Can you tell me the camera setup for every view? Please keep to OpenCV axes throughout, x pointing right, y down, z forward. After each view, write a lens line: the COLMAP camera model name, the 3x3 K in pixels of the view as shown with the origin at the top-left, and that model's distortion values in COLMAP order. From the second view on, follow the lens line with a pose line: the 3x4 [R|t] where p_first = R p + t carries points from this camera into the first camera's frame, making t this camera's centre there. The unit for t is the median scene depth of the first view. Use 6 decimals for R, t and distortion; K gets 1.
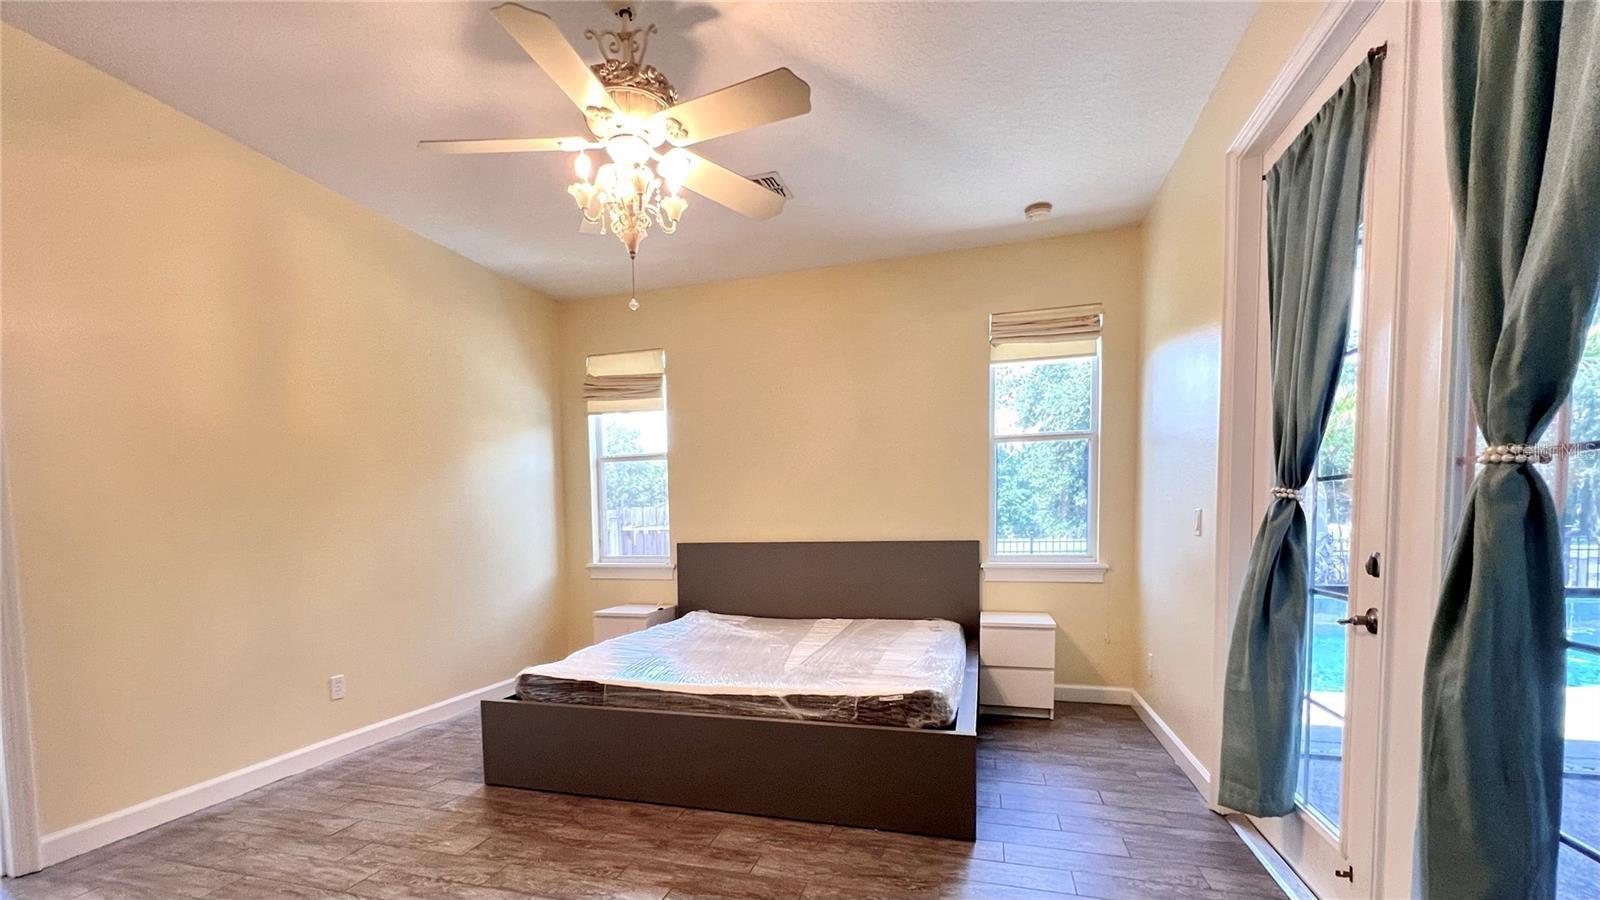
lens RADIAL K [[701.7, 0, 794.4], [0, 701.7, 566.4], [0, 0, 1]] dist [-0.000166, -0.000039]
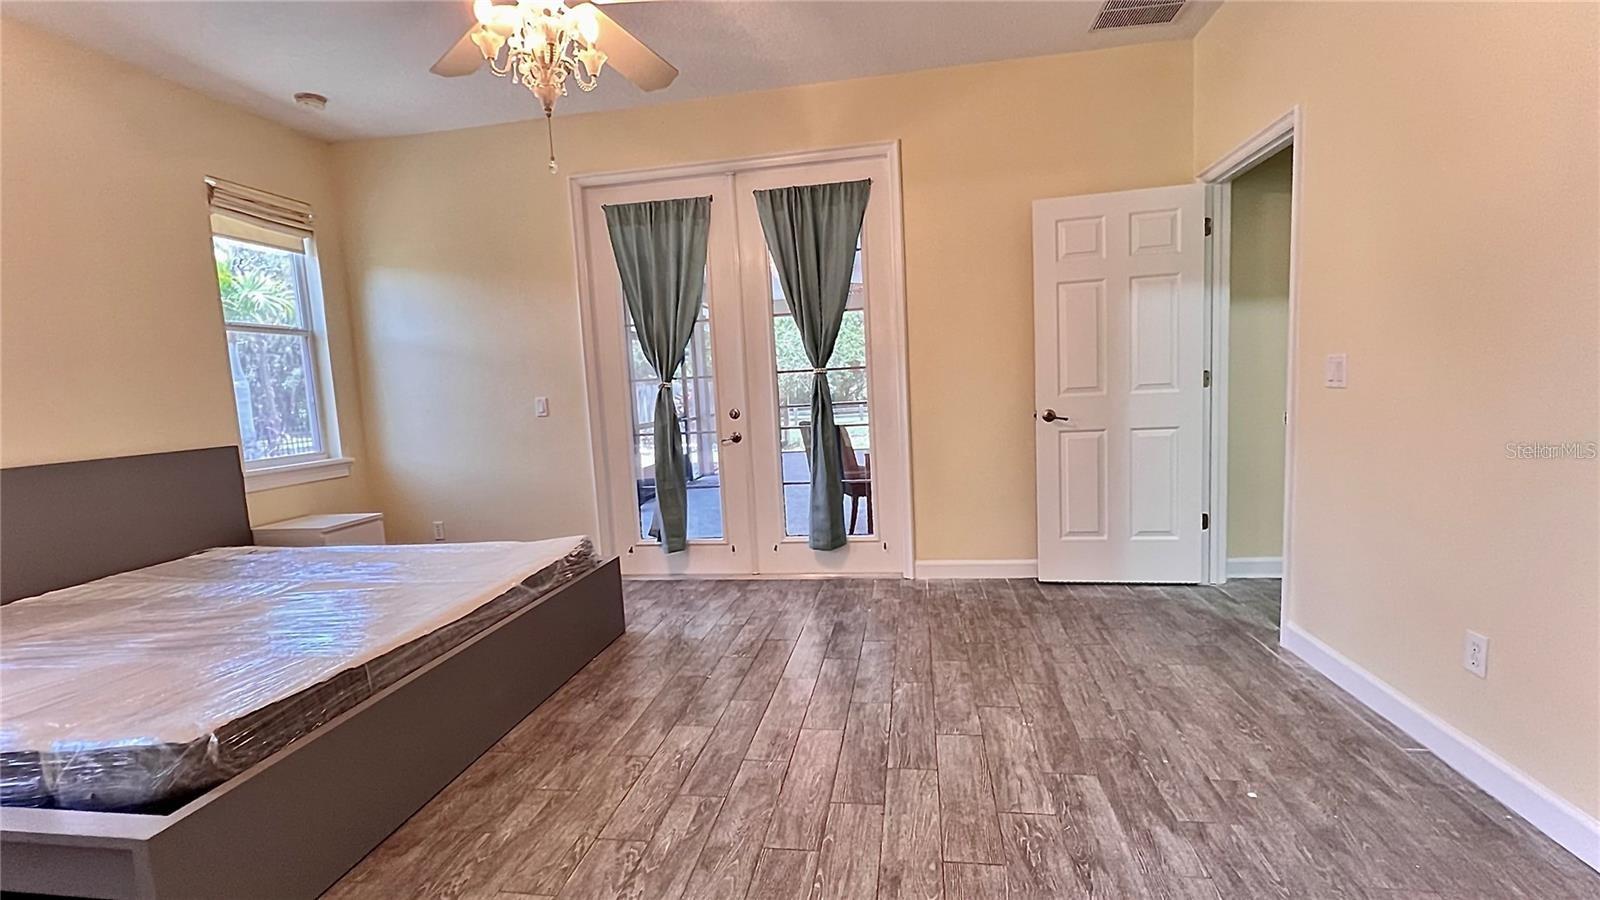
lens RADIAL K [[639.4, 0, 810.0], [0, 639.4, 452.0], [0, 0, 1]] dist [-0.003144, -0.000294]
pose [[-0.112927, -0.082569, 0.990167, -0.923117], [0.117100, 0.988490, 0.095785, -0.035989], [-0.986679, 0.126765, -0.101958, 0.655180]]
